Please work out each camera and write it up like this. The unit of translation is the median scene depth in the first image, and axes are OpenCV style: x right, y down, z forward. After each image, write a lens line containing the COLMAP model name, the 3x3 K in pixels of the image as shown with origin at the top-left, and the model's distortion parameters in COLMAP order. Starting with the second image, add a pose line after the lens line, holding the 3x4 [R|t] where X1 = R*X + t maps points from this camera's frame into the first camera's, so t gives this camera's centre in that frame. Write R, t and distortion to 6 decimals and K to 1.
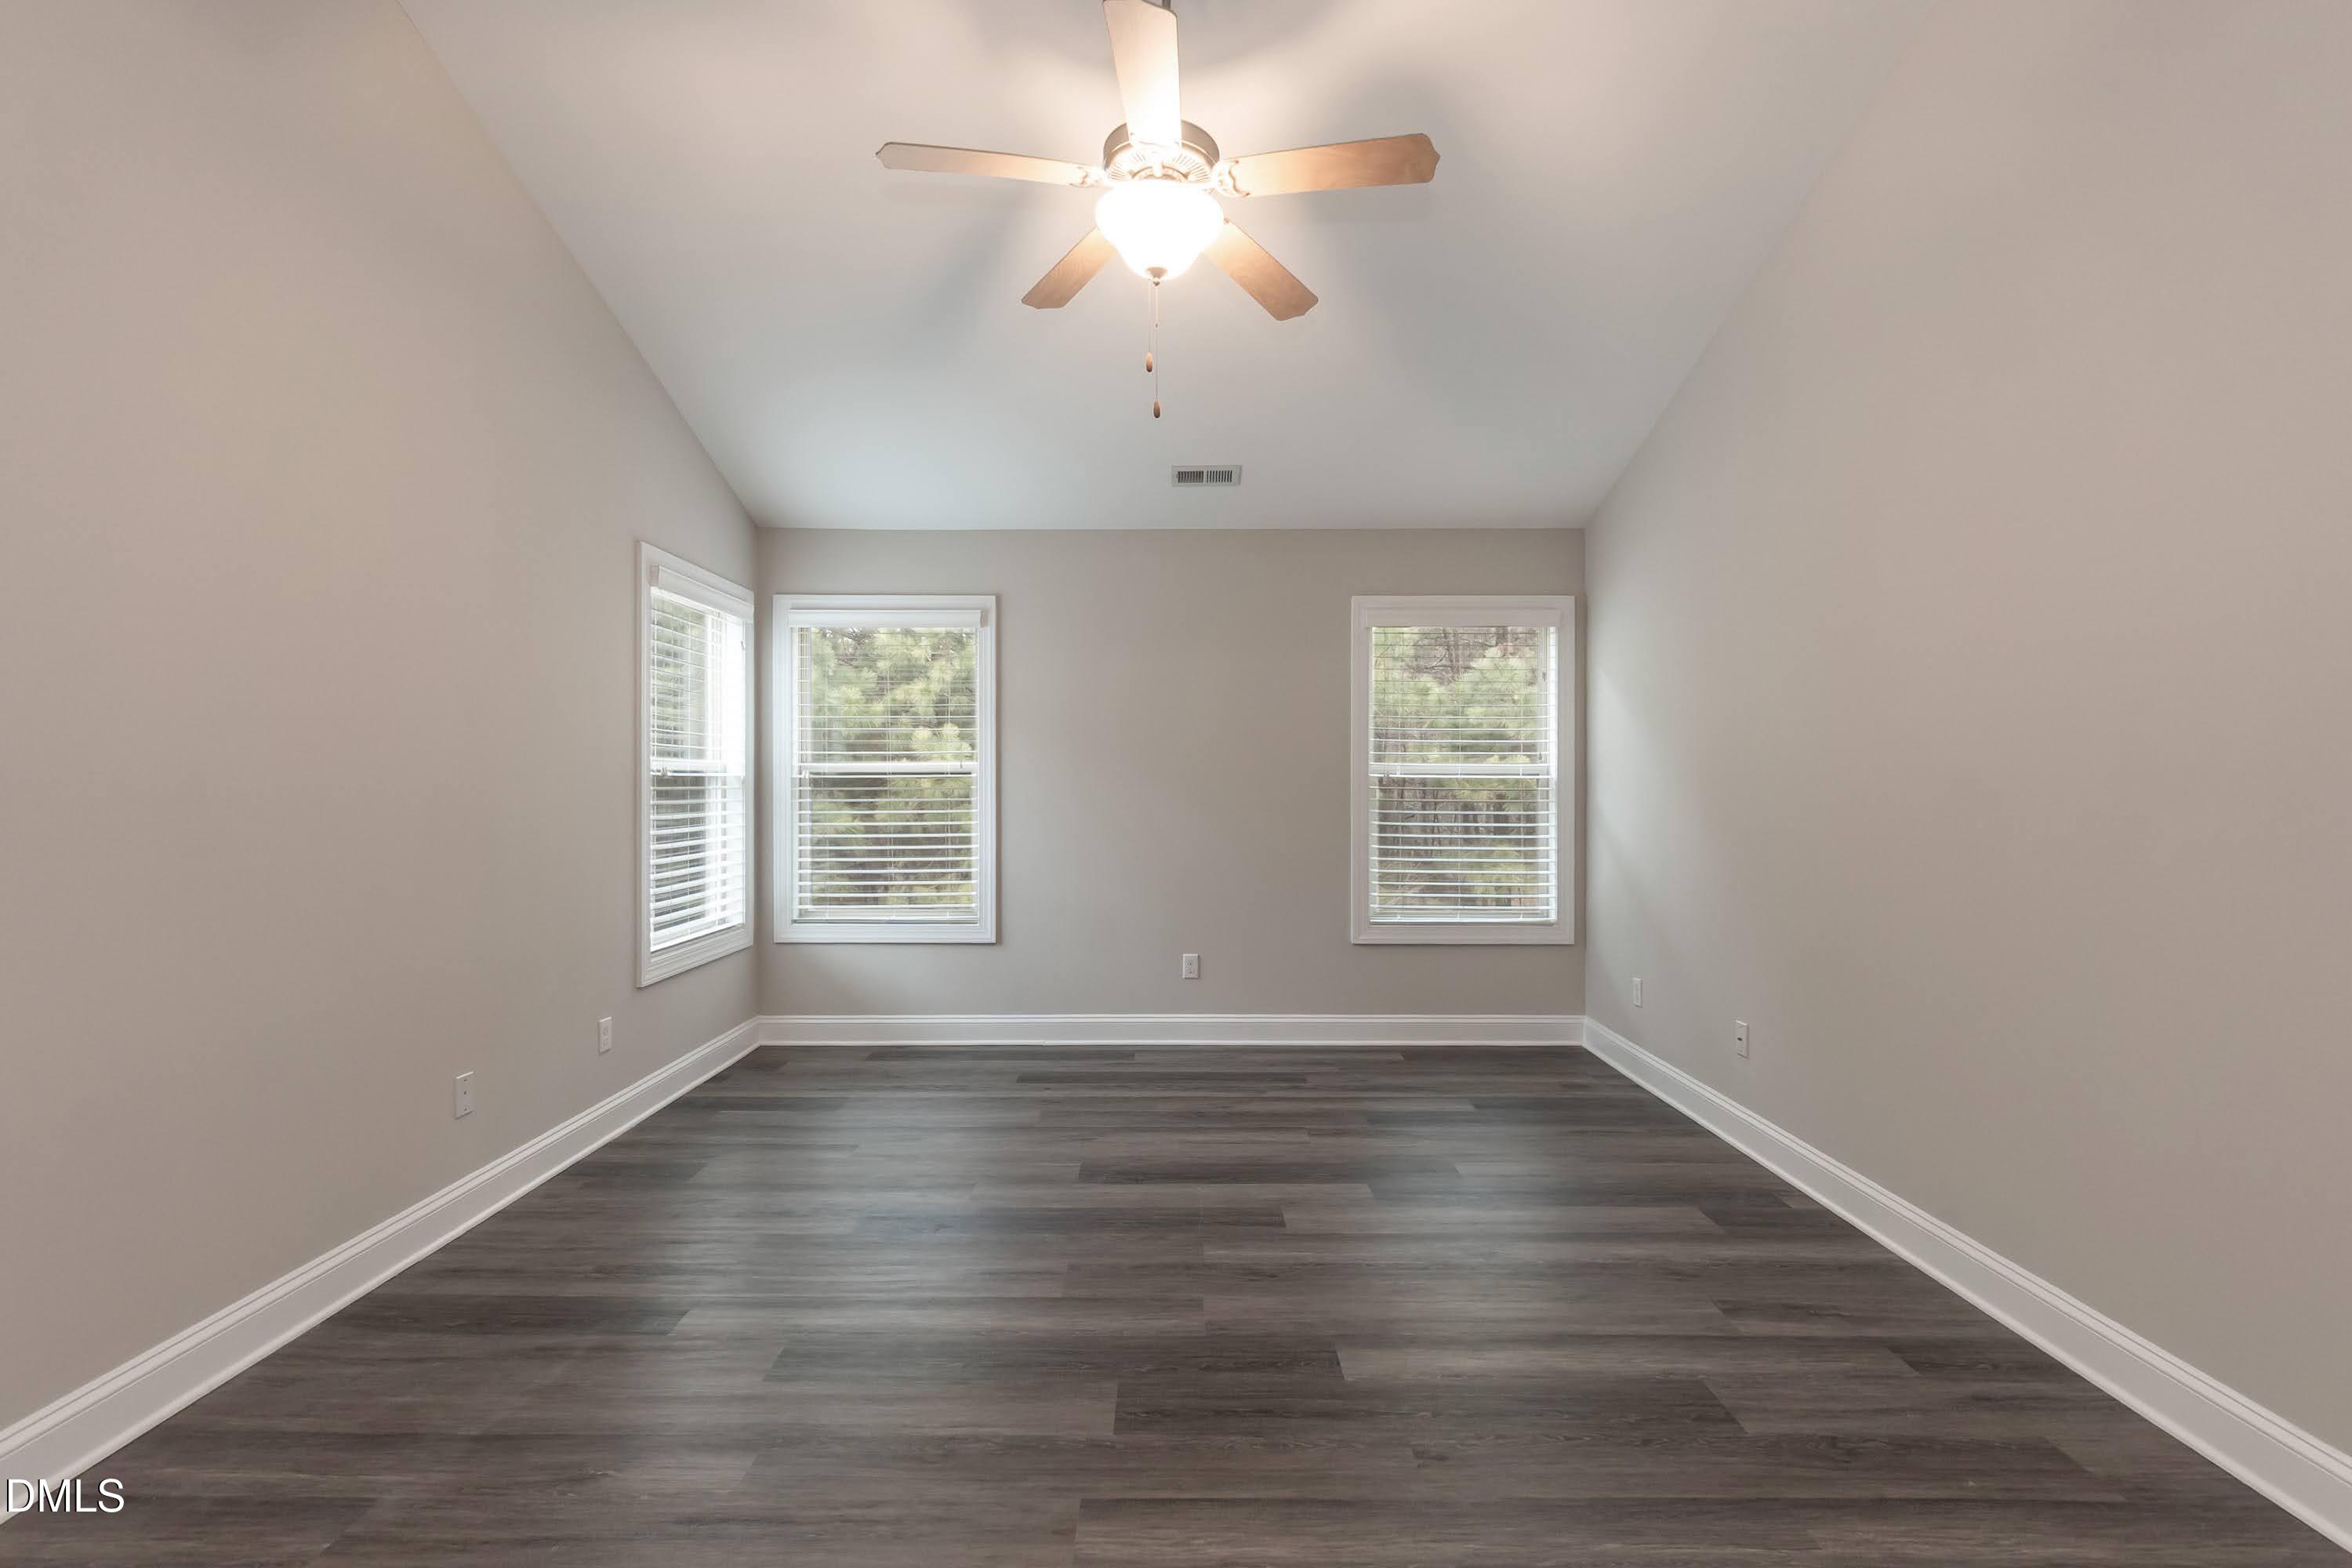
lens RADIAL K [[1032.1, 0, 1176.0], [0, 1032.1, 784.0], [0, 0, 1]] dist [-0.013004, 0.000363]
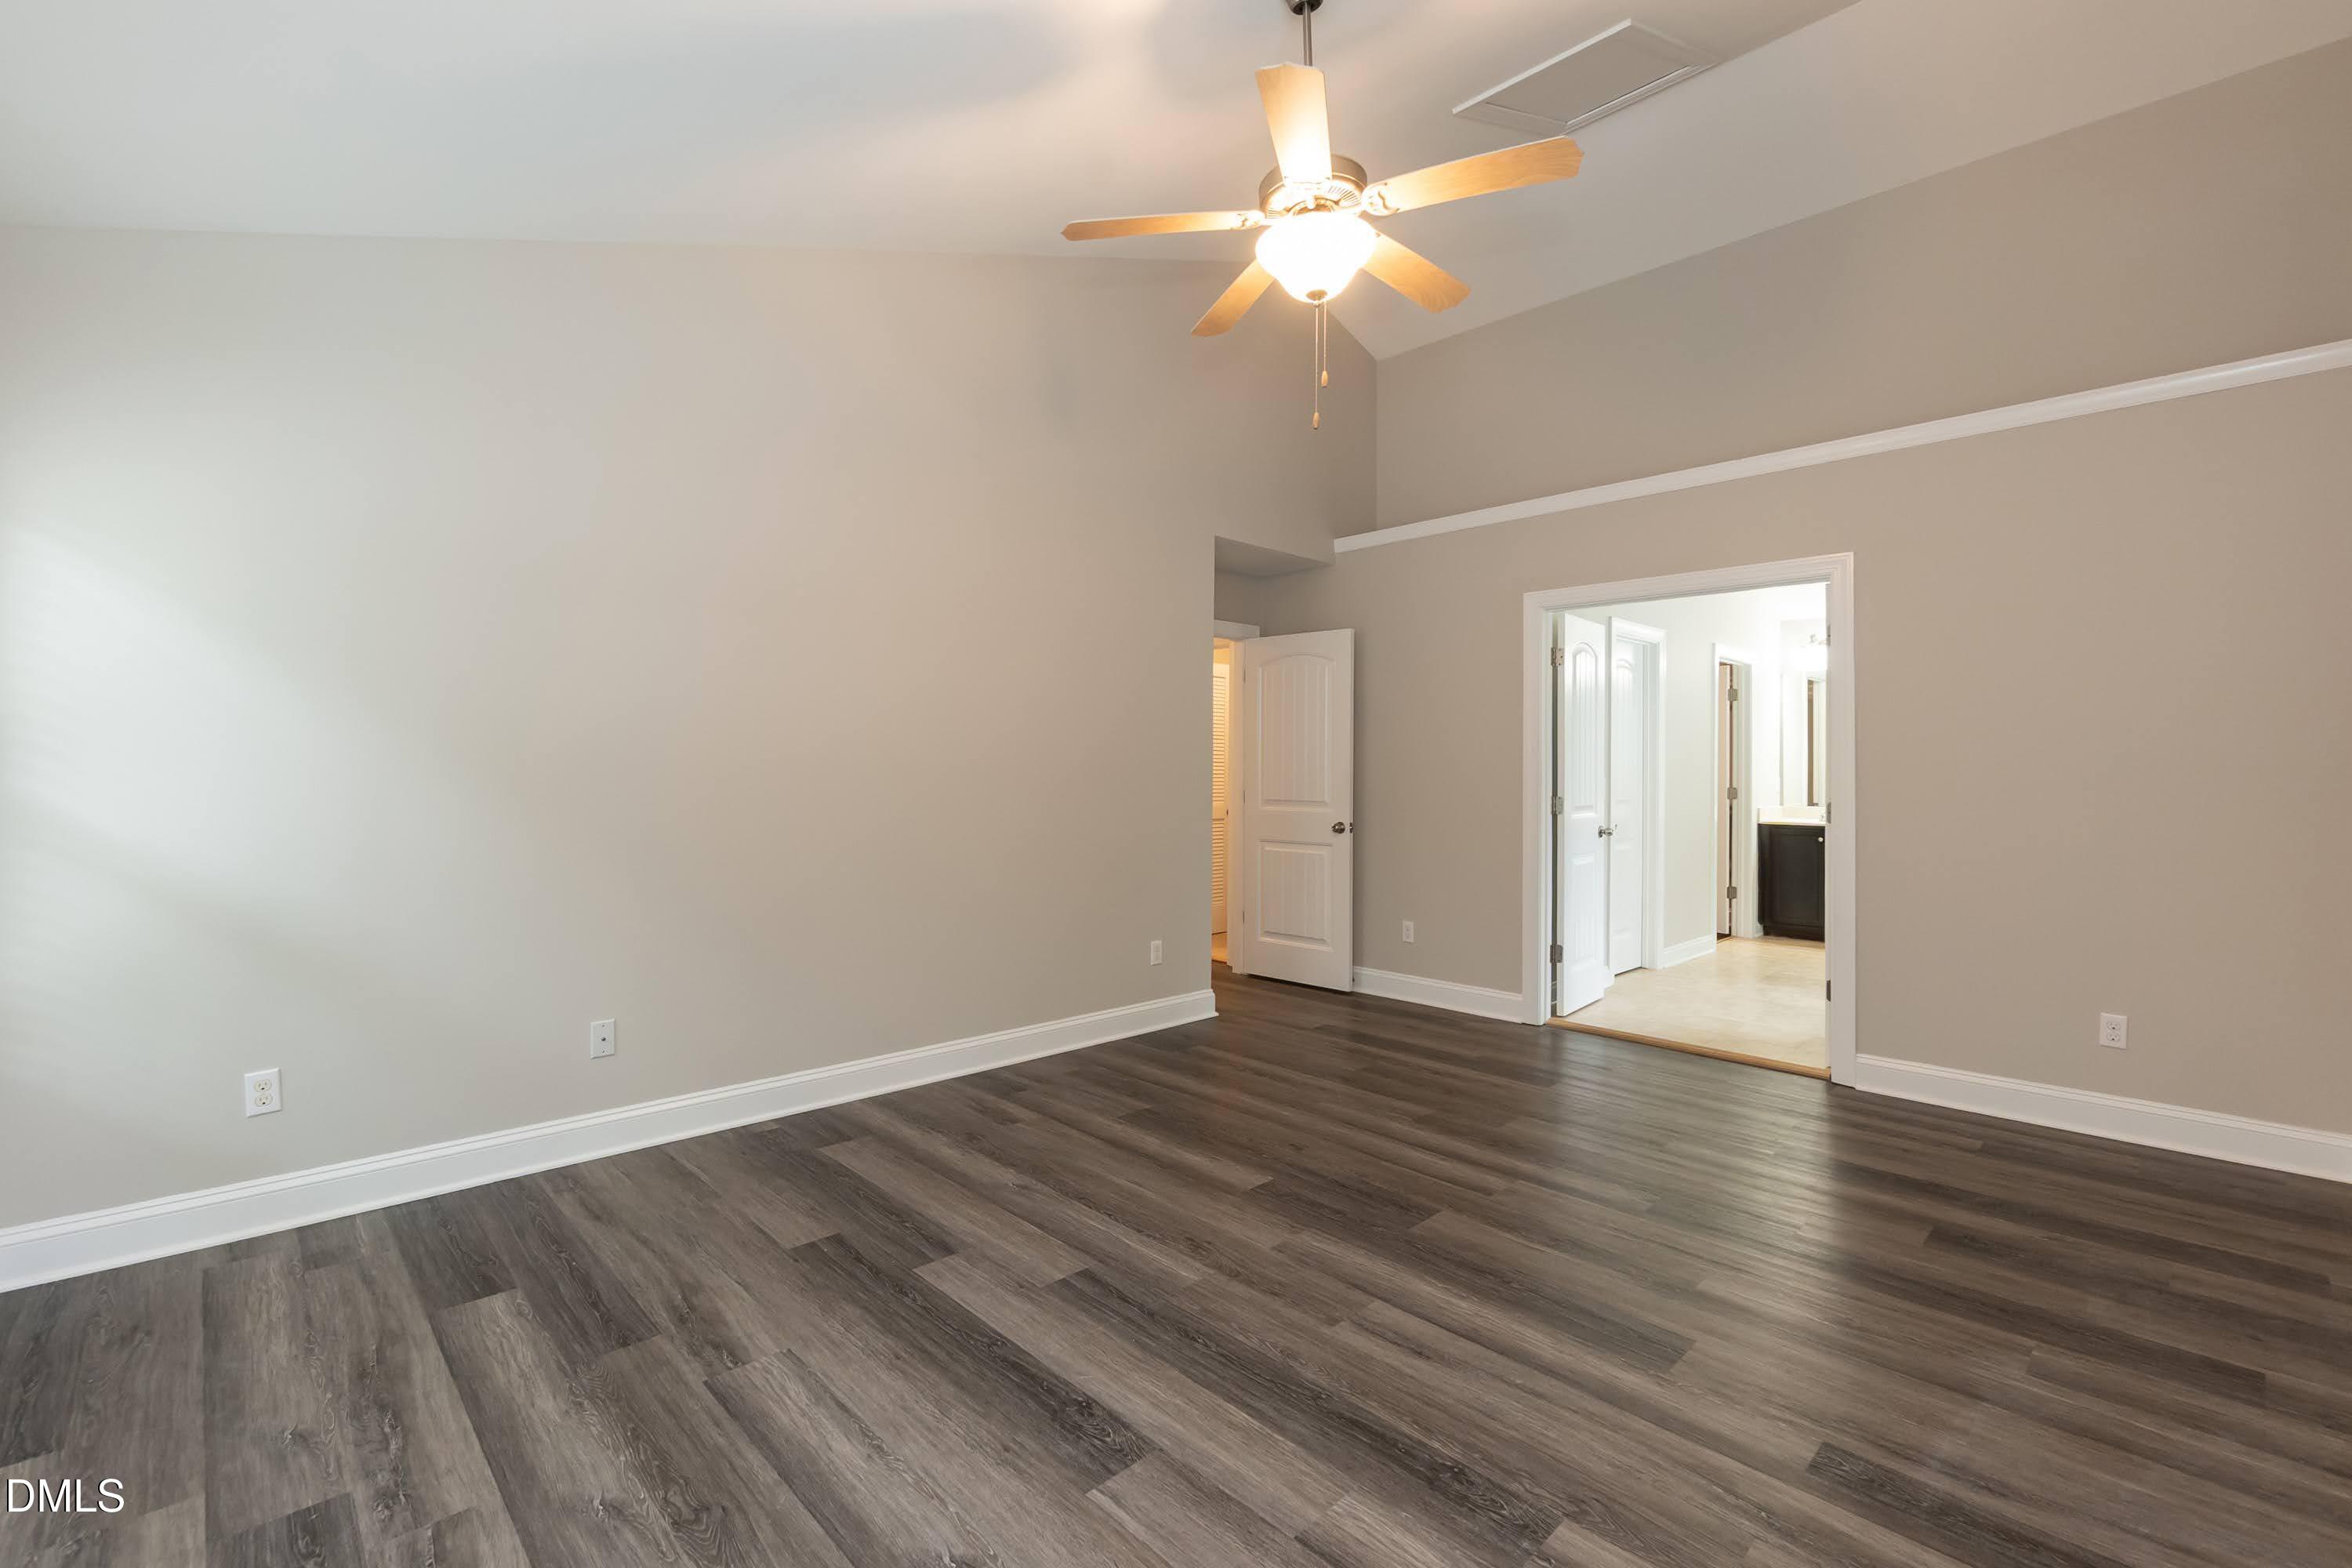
lens RADIAL K [[1032.1, 0, 1176.0], [0, 1032.1, 784.0], [0, 0, 1]] dist [-0.013004, 0.000363]
pose [[-0.693448, -0.014486, 0.720361, -0.628780], [-0.008086, 0.999891, 0.012324, 0.003872], [-0.720461, 0.002721, -0.693490, 1.697938]]
